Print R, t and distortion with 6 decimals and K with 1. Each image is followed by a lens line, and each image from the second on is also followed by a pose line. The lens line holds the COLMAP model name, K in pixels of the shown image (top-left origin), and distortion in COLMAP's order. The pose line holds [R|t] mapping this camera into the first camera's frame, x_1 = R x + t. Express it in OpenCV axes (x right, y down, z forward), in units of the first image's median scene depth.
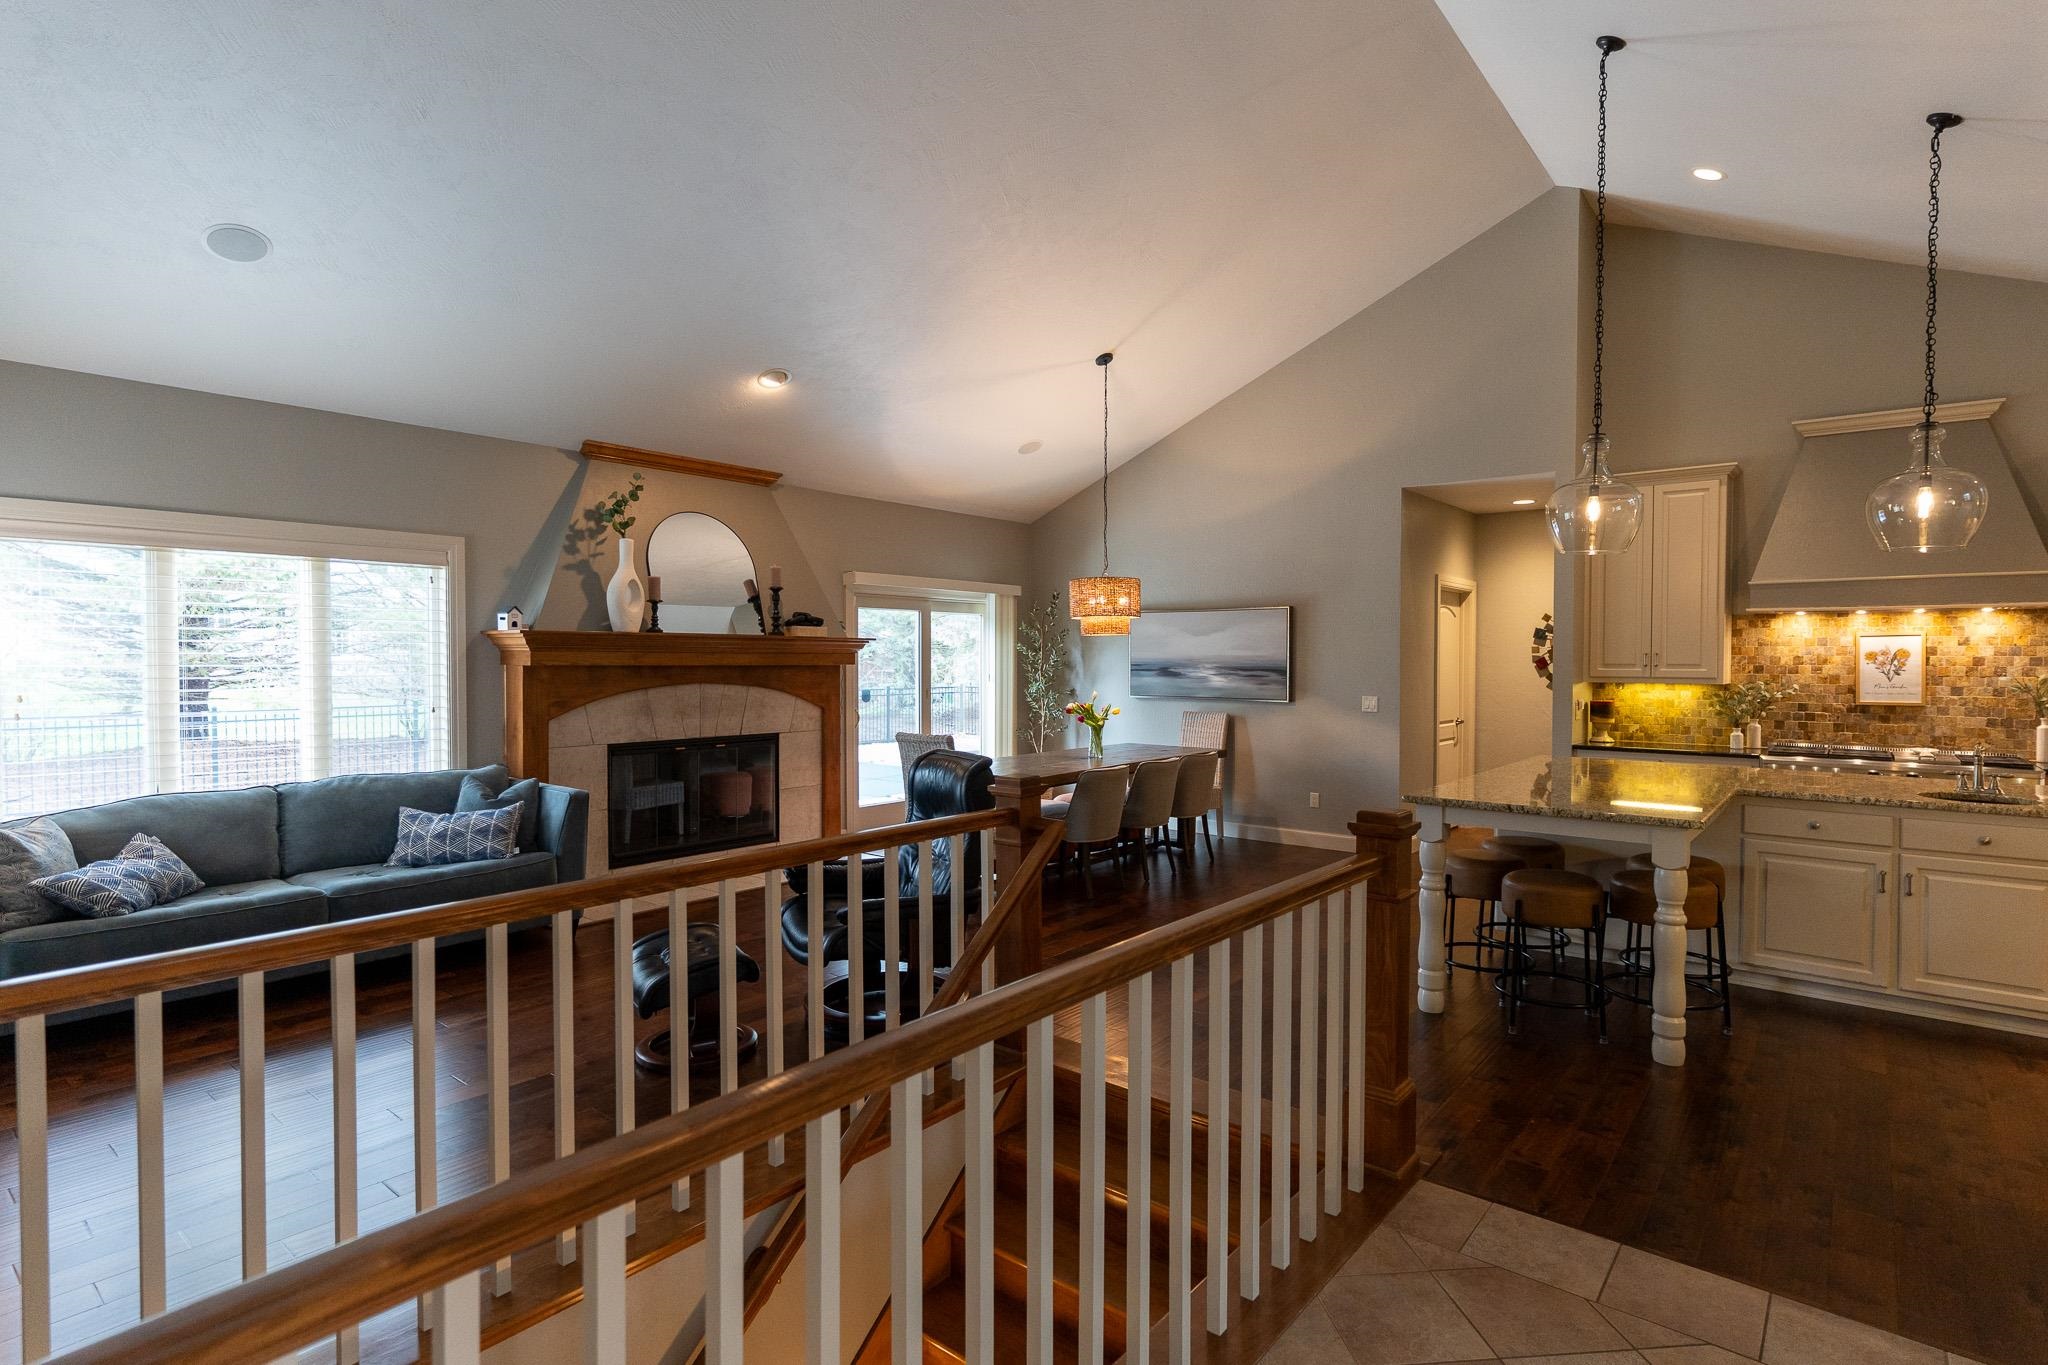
lens RADIAL K [[1011.5, 0, 1046.1], [0, 1011.5, 679.9], [0, 0, 1]] dist [0.002519, 0.000427]
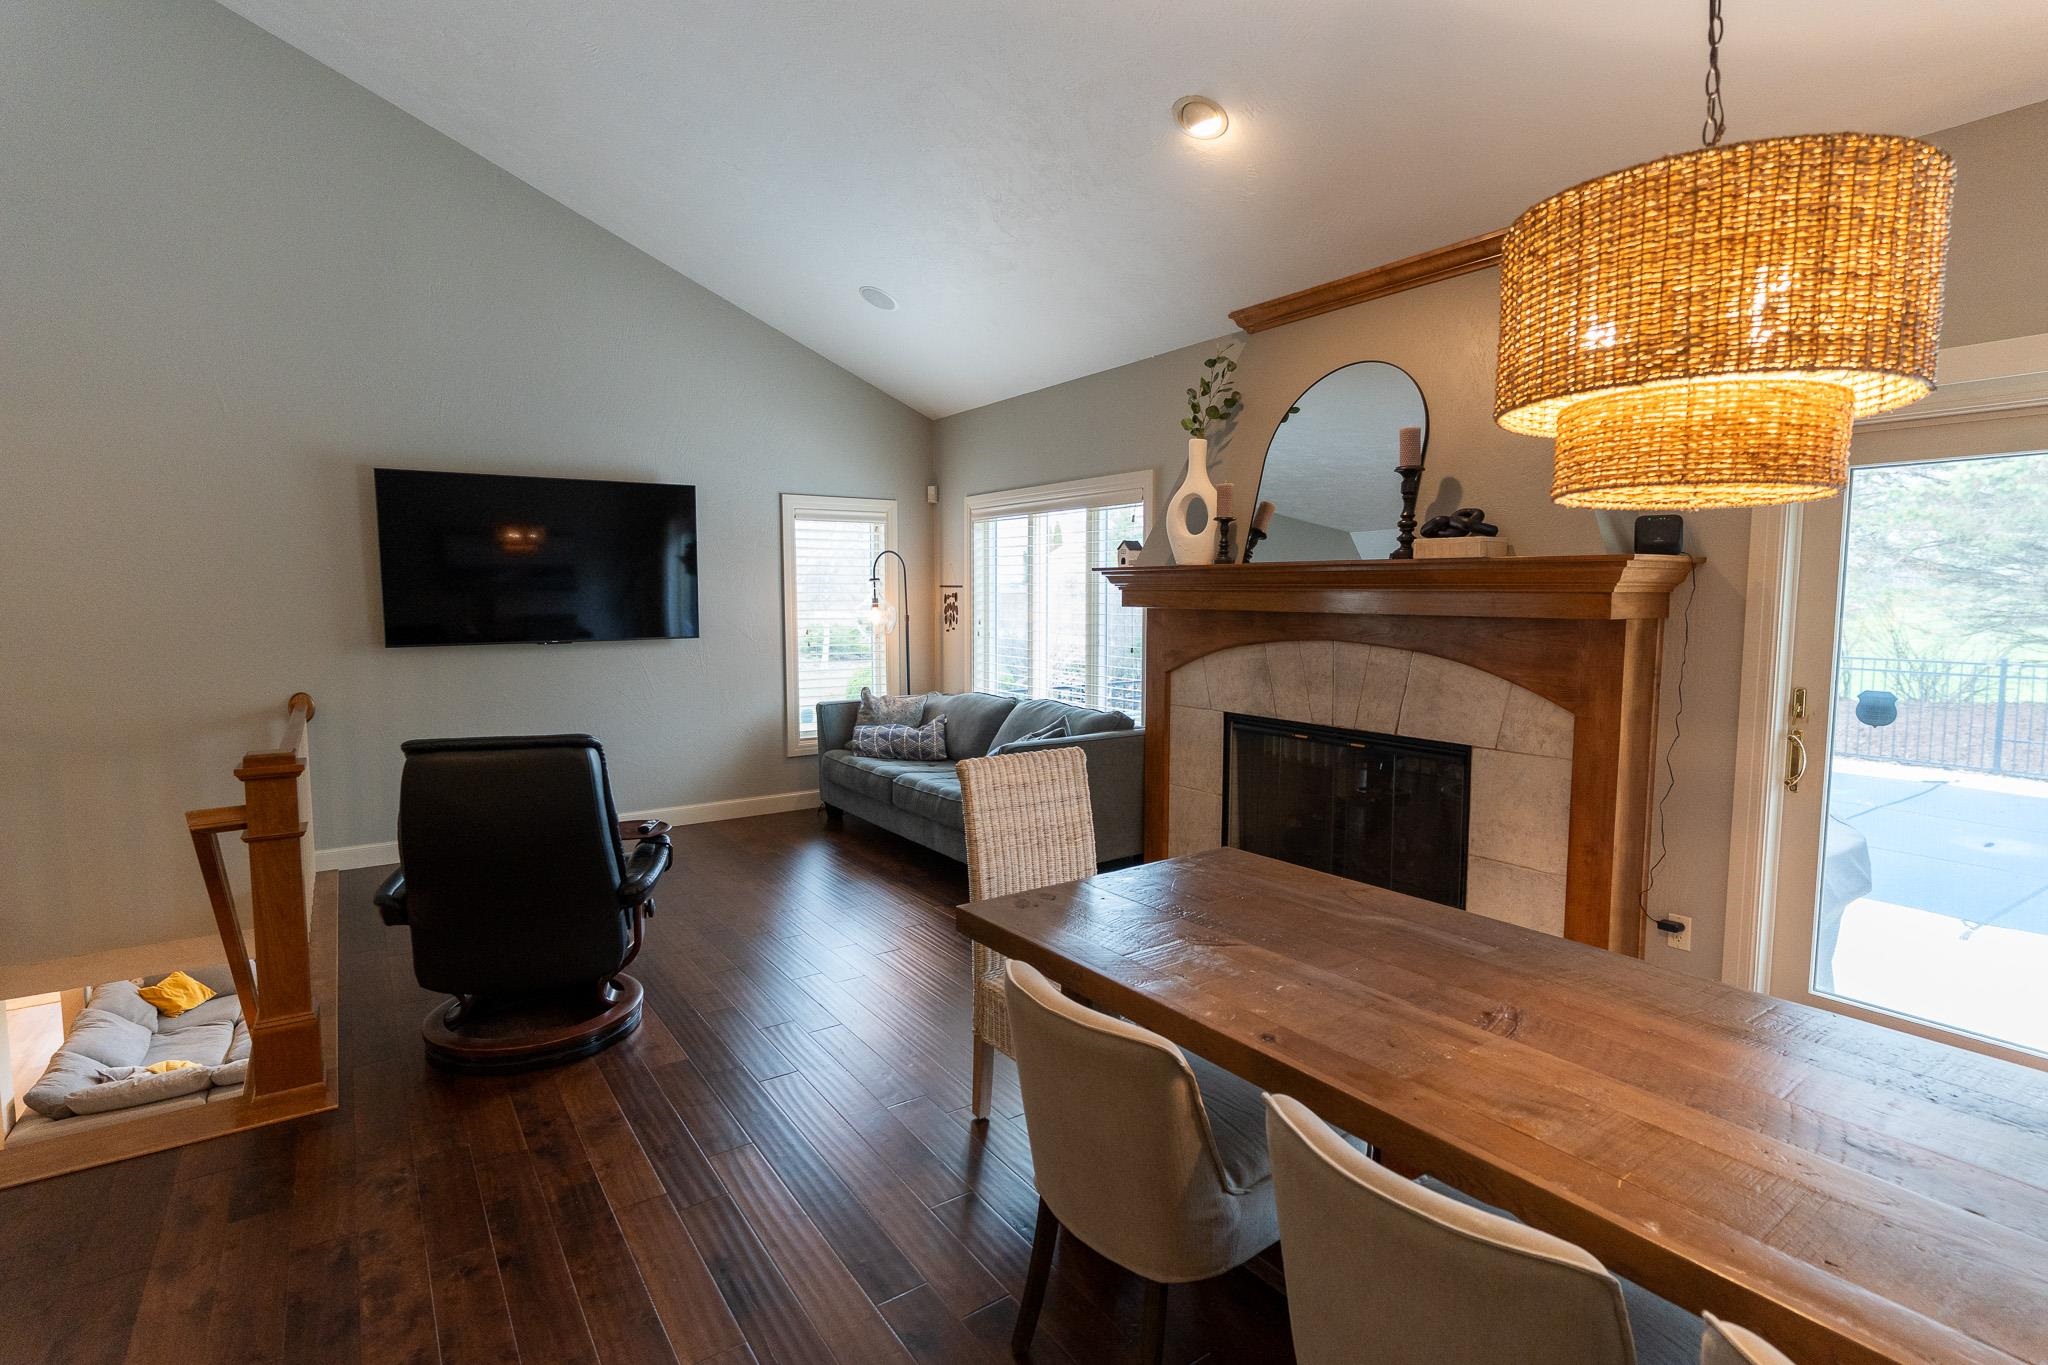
lens RADIAL K [[1011.5, 0, 1046.1], [0, 1011.5, 679.9], [0, 0, 1]] dist [0.002519, 0.000427]
pose [[-0.273851, 0.084768, -0.958029, 0.302074], [-0.021865, 0.995302, 0.094316, -0.026728], [0.961524, 0.046776, -0.270711, 0.969984]]
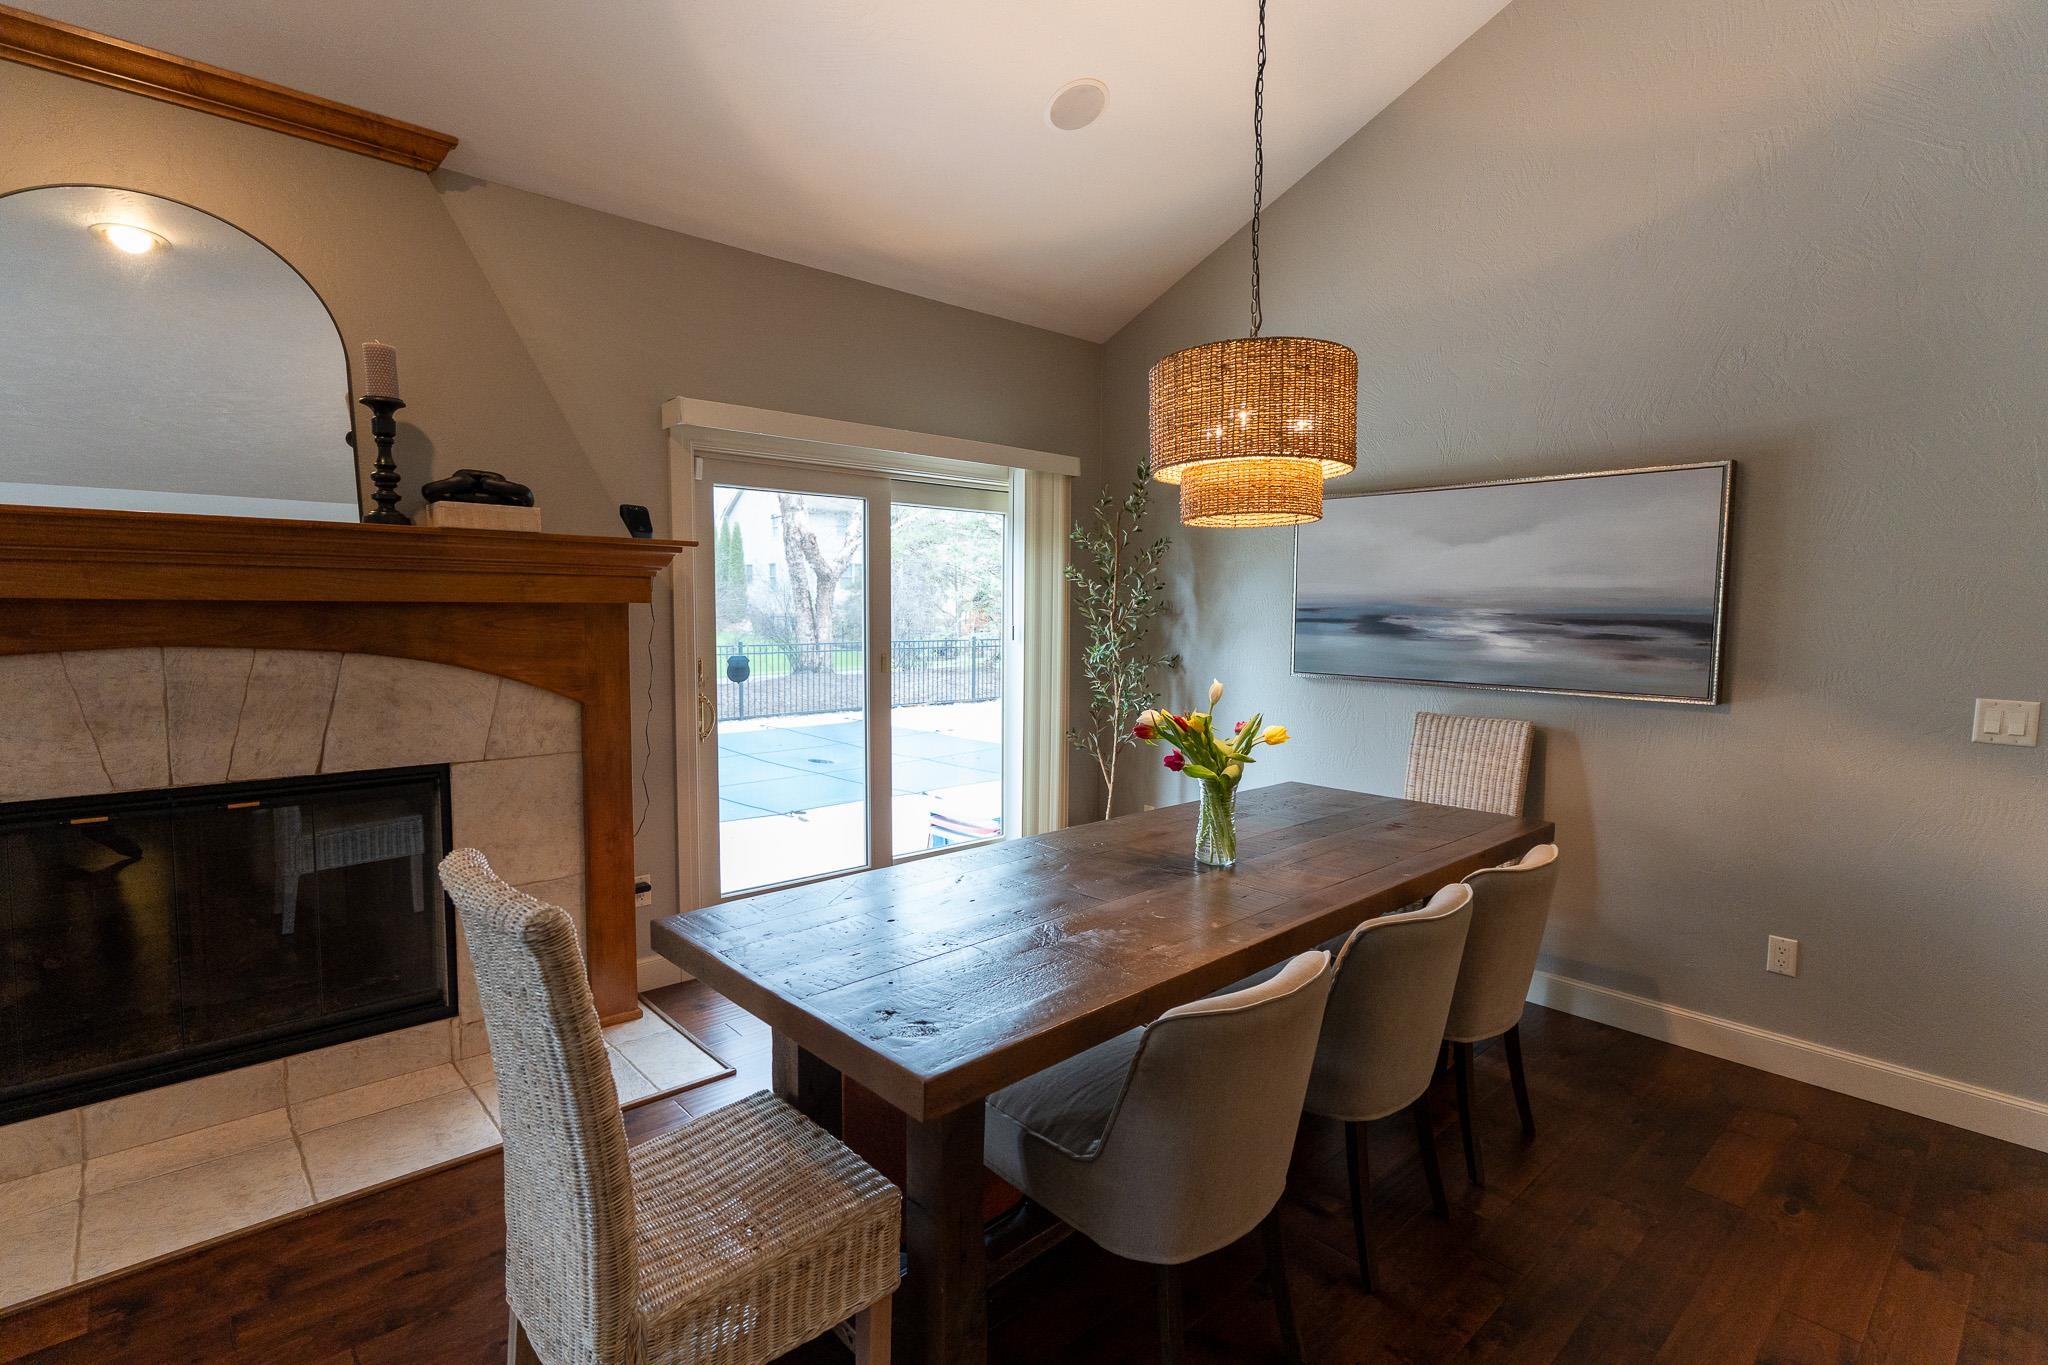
lens RADIAL K [[981.2, 0, 1015.2], [0, 981.2, 681.5], [0, 0, 1]] dist [0.001943, 0.000341]
pose [[0.987188, 0.018255, -0.158516, 0.033738], [-0.009493, 0.998394, 0.055857, -0.007027], [0.159282, -0.053637, 0.985775, 0.664990]]
